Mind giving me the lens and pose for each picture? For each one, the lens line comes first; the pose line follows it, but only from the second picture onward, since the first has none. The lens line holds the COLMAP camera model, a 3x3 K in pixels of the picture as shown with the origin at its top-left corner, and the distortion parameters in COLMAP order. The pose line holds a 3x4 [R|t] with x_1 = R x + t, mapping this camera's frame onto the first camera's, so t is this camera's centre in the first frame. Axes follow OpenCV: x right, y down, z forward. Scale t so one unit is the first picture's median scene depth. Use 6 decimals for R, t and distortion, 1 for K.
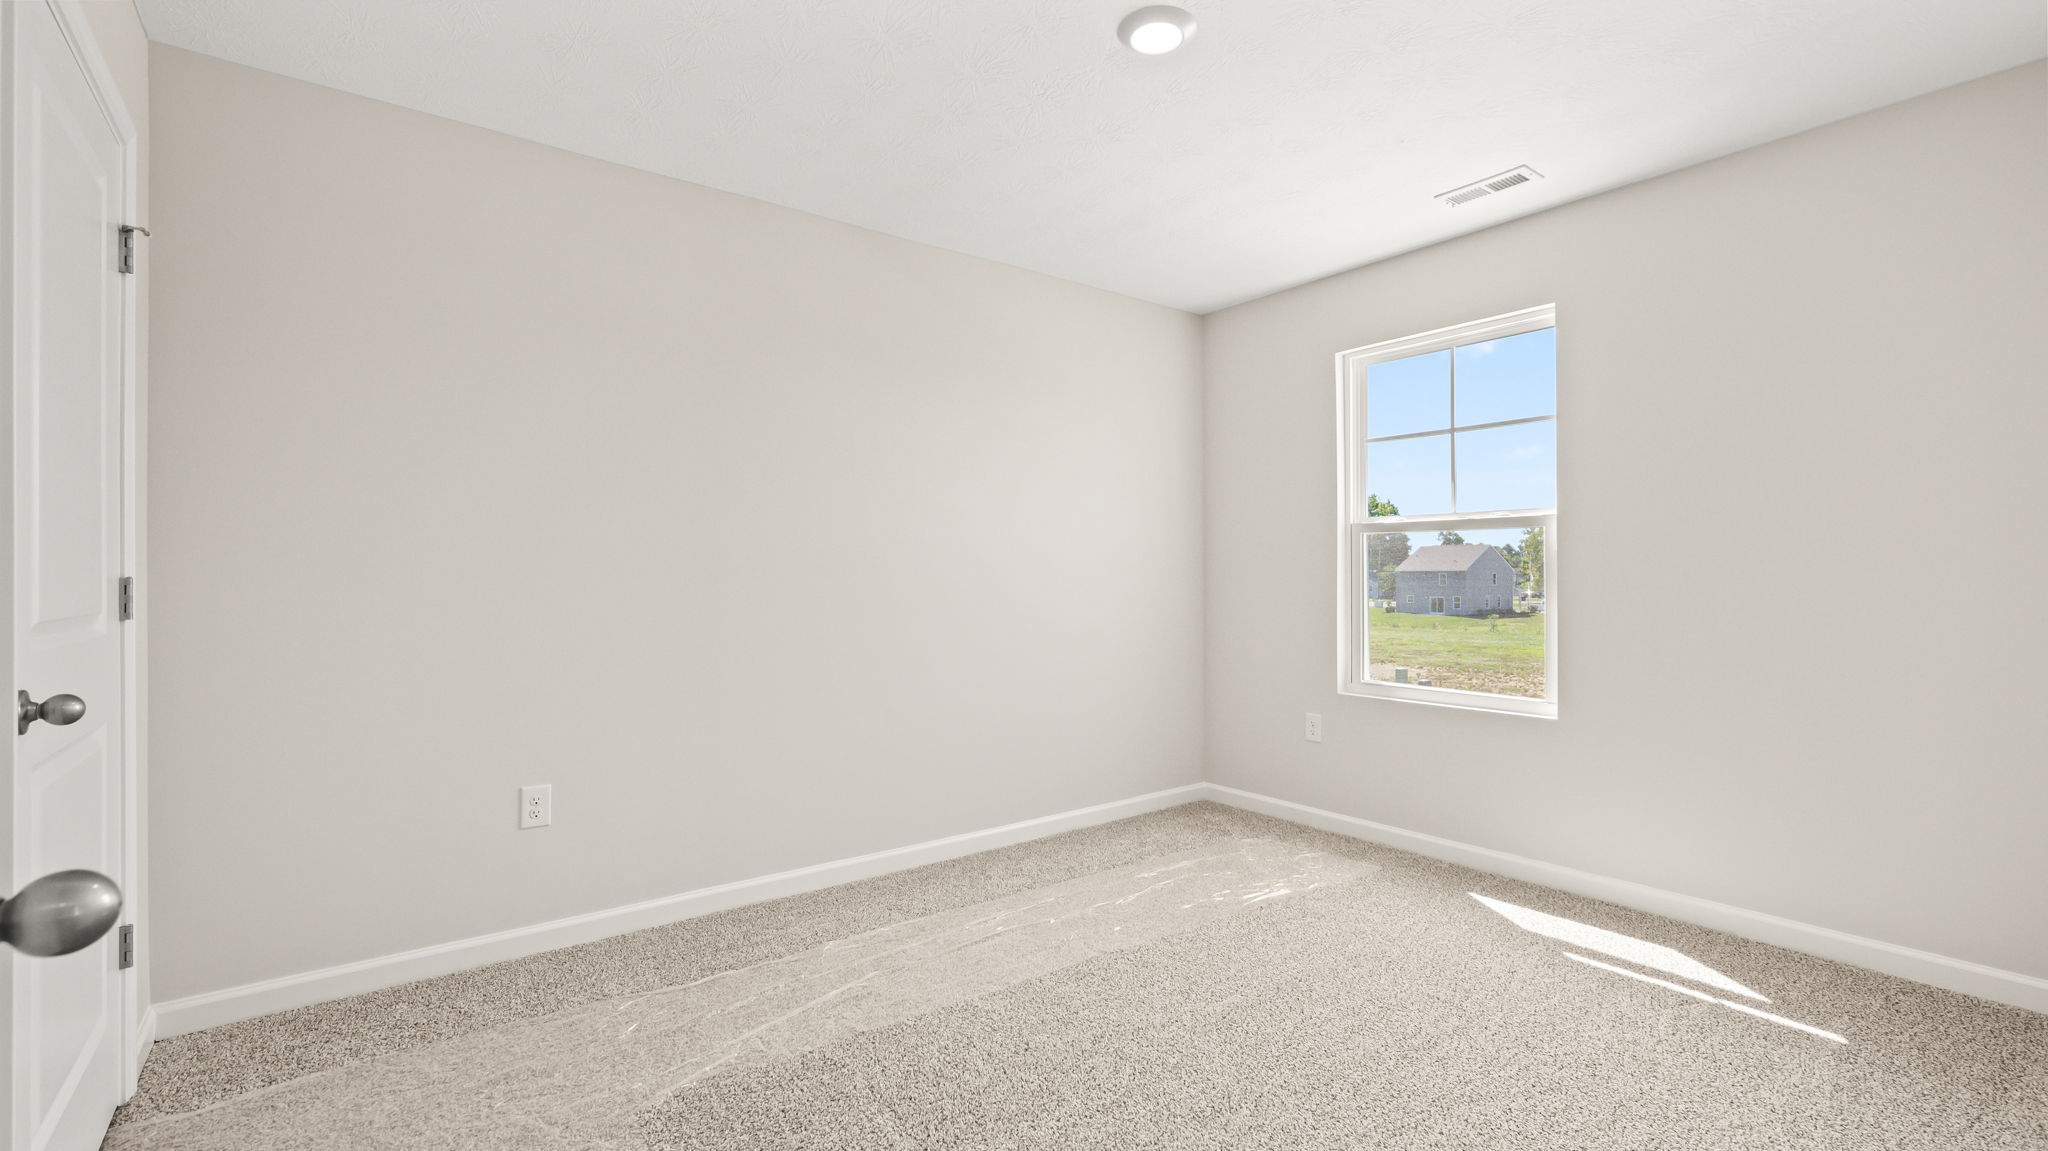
lens RADIAL K [[895.1, 0, 1024.0], [0, 895.1, 575.5], [0, 0, 1]] dist [-0.000576, -0.000047]
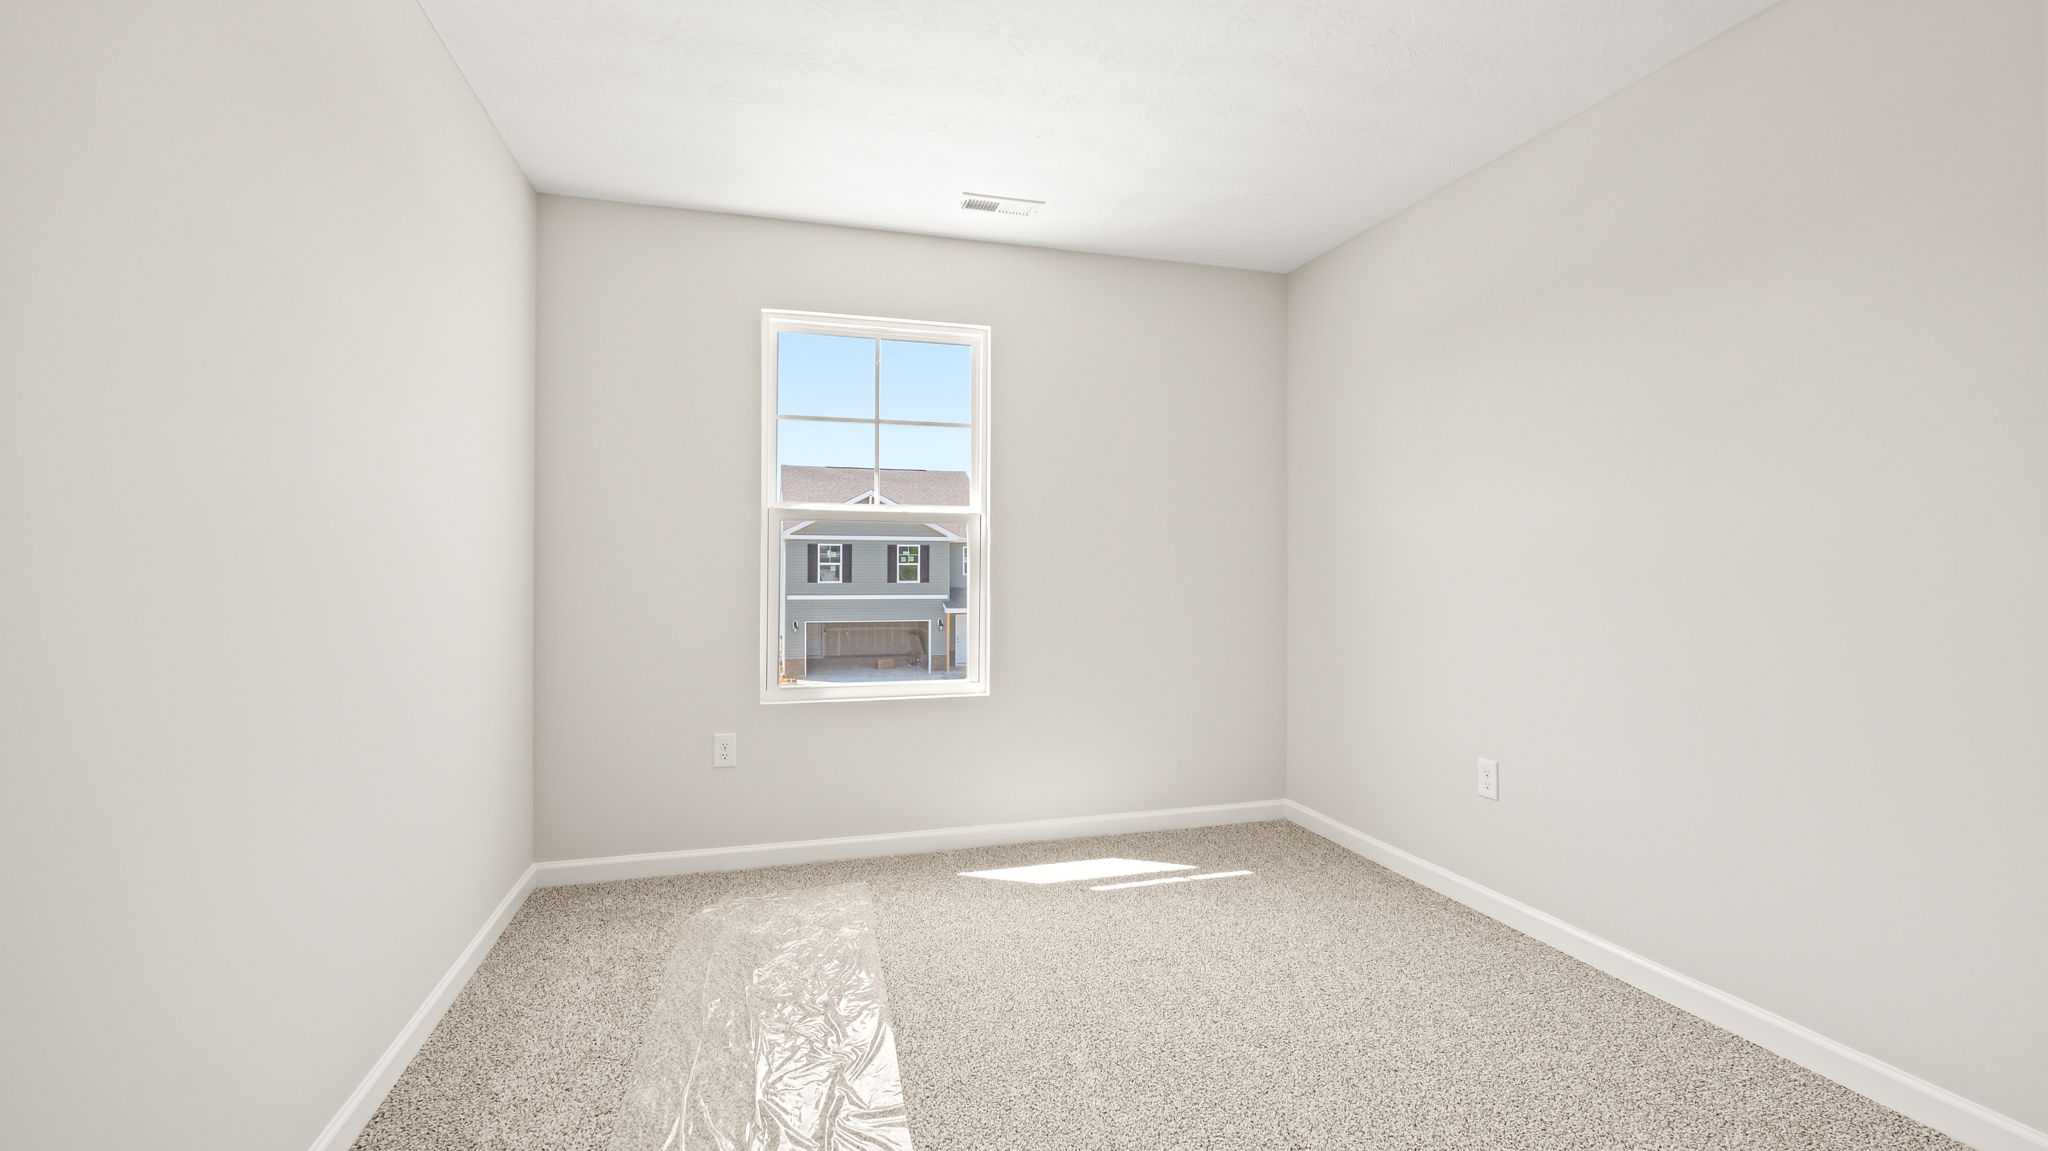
lens RADIAL K [[903.6, 0, 1022.1], [0, 903.6, 559.9], [0, 0, 1]] dist [-0.002053, -0.000169]
pose [[0.347694, 0.007605, 0.937577, -0.434000], [-0.003407, 0.999971, -0.006848, -0.002077], [-0.937602, -0.000814, 0.347709, 0.533579]]
